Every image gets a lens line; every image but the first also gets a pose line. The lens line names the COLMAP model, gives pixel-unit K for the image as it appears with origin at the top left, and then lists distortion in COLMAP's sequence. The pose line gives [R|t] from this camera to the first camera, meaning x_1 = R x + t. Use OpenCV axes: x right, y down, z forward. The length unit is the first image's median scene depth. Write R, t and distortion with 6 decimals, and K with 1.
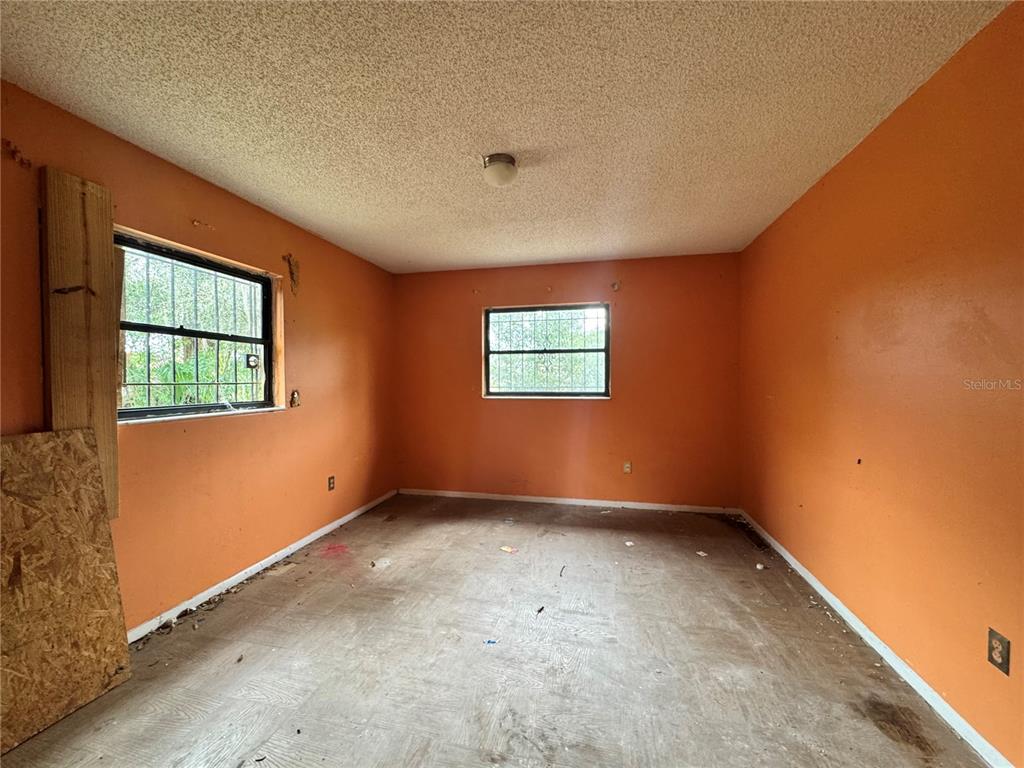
lens RADIAL K [[409.4, 0, 512.4], [0, 409.4, 383.4], [0, 0, 1]] dist [-0.002689, 0.000328]
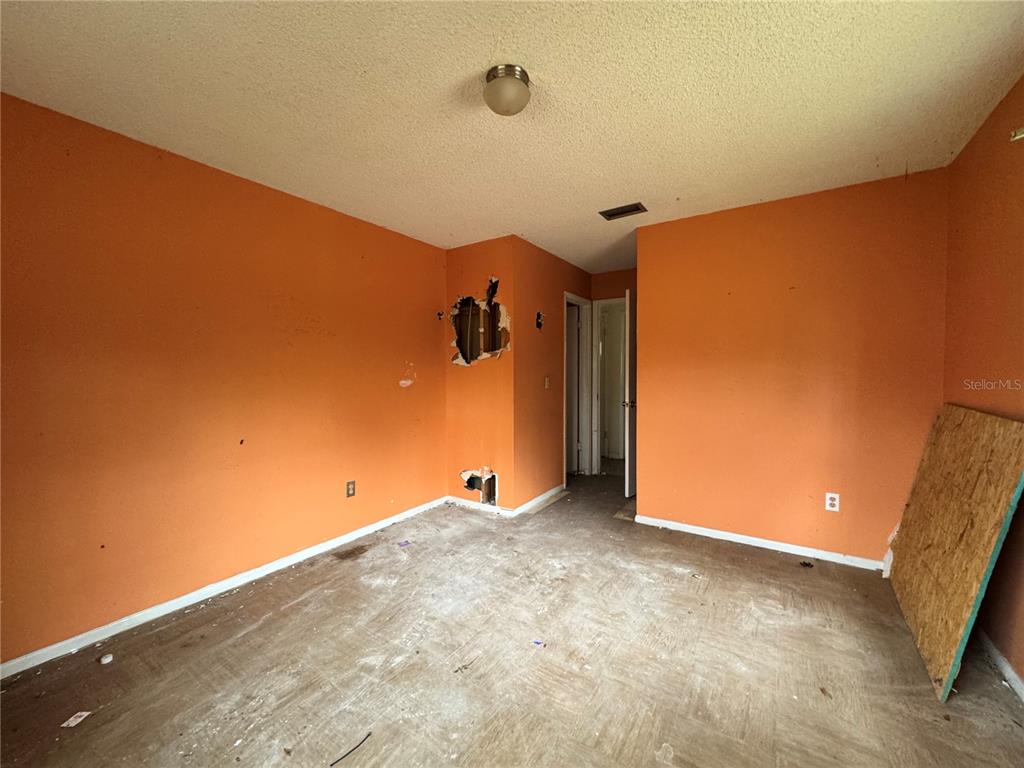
lens RADIAL K [[409.4, 0, 512.4], [0, 409.4, 383.4], [0, 0, 1]] dist [-0.002689, 0.000328]
pose [[-0.934964, 0.000511, 0.354742, -0.345310], [0.016357, 0.998997, 0.041673, -0.020209], [-0.354365, 0.044765, -0.934035, 1.946233]]
